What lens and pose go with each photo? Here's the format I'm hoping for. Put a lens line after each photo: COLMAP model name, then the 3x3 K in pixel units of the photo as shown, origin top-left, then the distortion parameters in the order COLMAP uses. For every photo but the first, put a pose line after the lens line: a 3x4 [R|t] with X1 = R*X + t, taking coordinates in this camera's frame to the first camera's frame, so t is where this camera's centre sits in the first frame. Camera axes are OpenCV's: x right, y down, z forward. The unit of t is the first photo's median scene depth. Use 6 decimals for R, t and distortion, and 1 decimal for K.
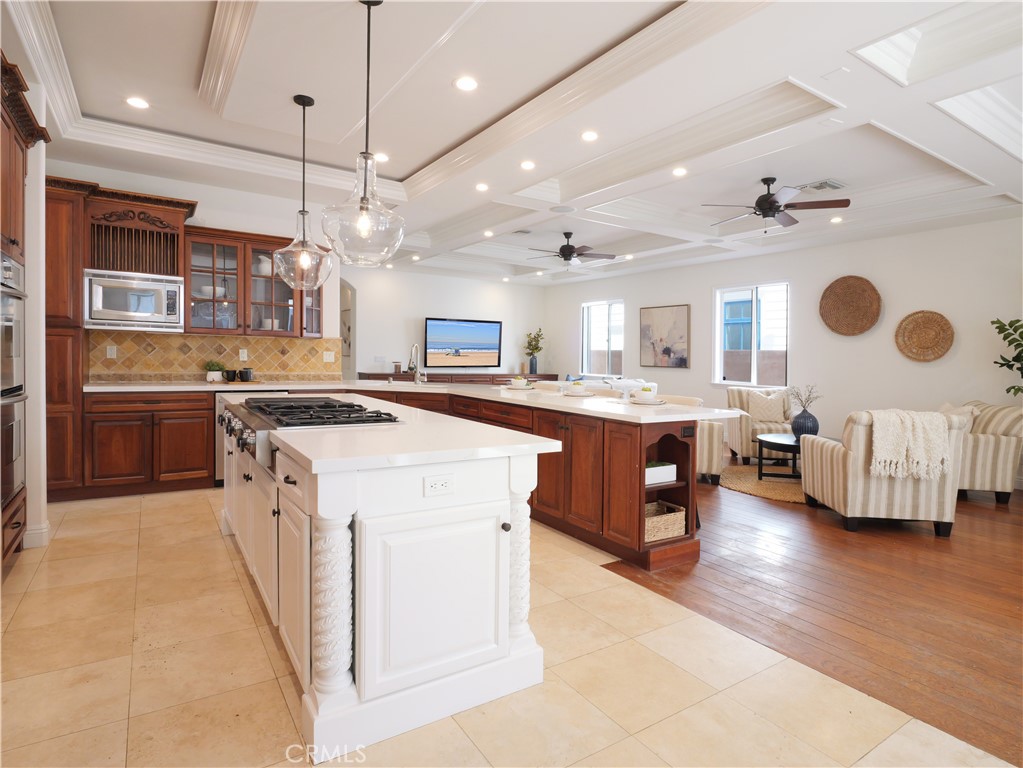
lens RADIAL K [[554.2, 0, 511.4], [0, 554.2, 339.7], [0, 0, 1]] dist [-0.013489, -0.000383]
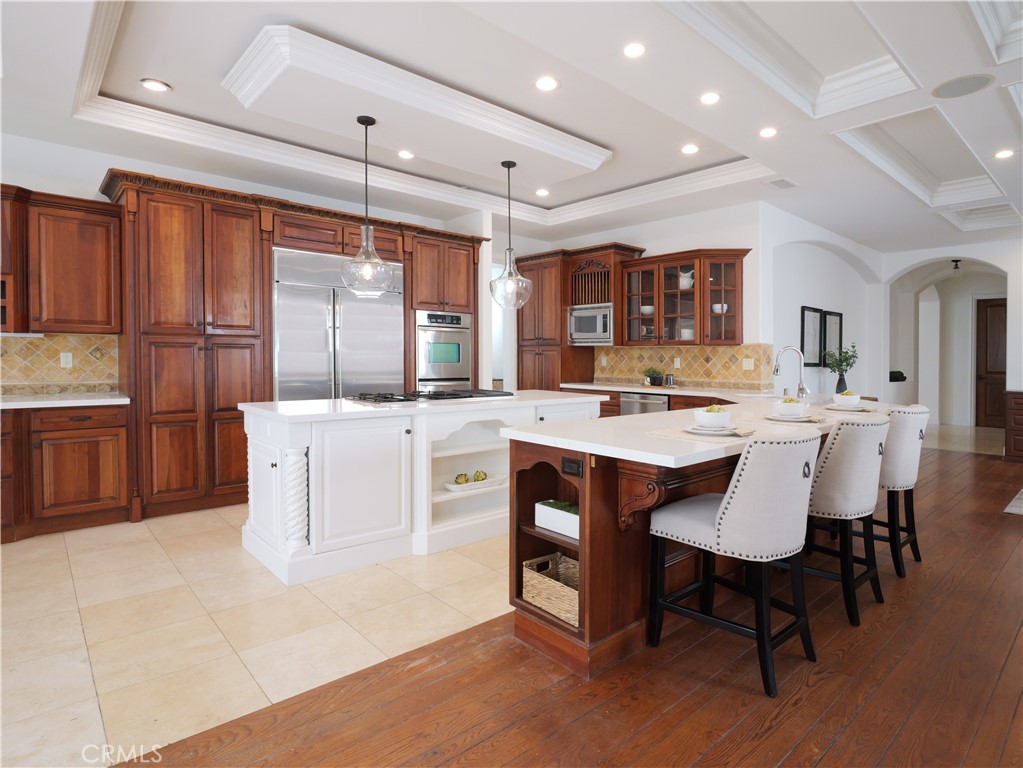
lens RADIAL K [[564.1, 0, 535.3], [0, 564.1, 359.8], [0, 0, 1]] dist [-0.015848, -0.000217]
pose [[0.165787, -0.019011, -0.985978, 0.674330], [0.022978, 0.999617, -0.015410, 0.036573], [0.985894, -0.020101, 0.166160, 0.600530]]
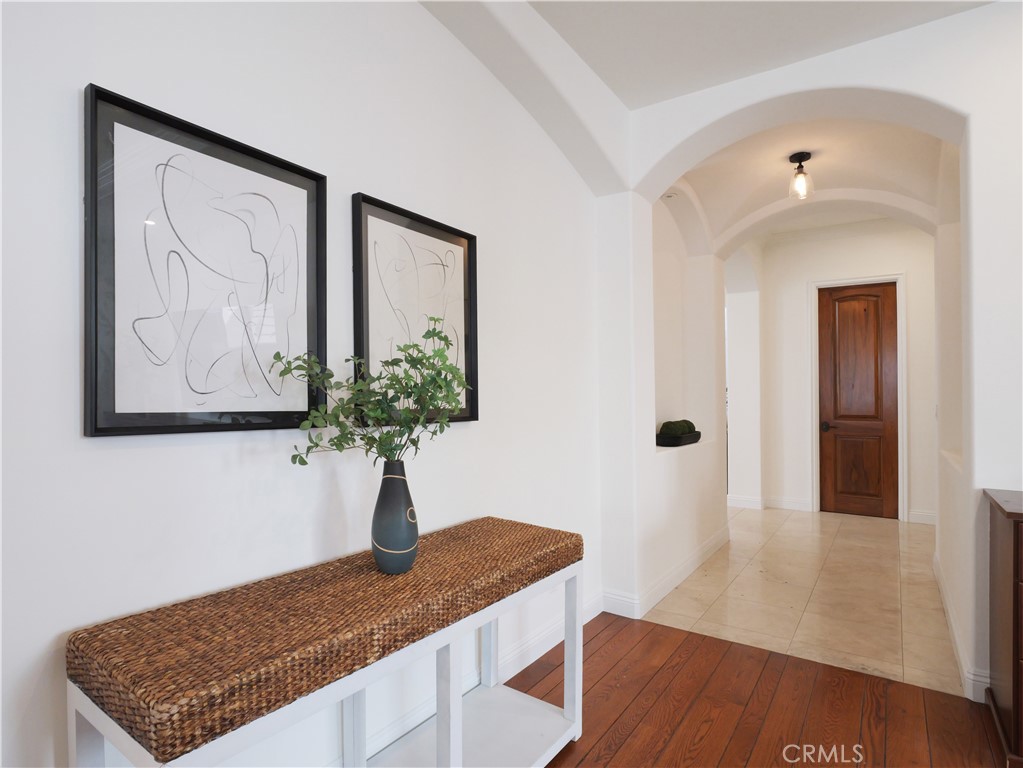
lens RADIAL K [[554.6, 0, 511.7], [0, 554.6, 366.9], [0, 0, 1]] dist [-0.007236, -0.000379]
pose [[0.375829, -0.061556, -0.924642, -0.313607], [0.023828, 0.998103, -0.056762, 0.034881], [0.926382, -0.000699, 0.376583, 1.574123]]
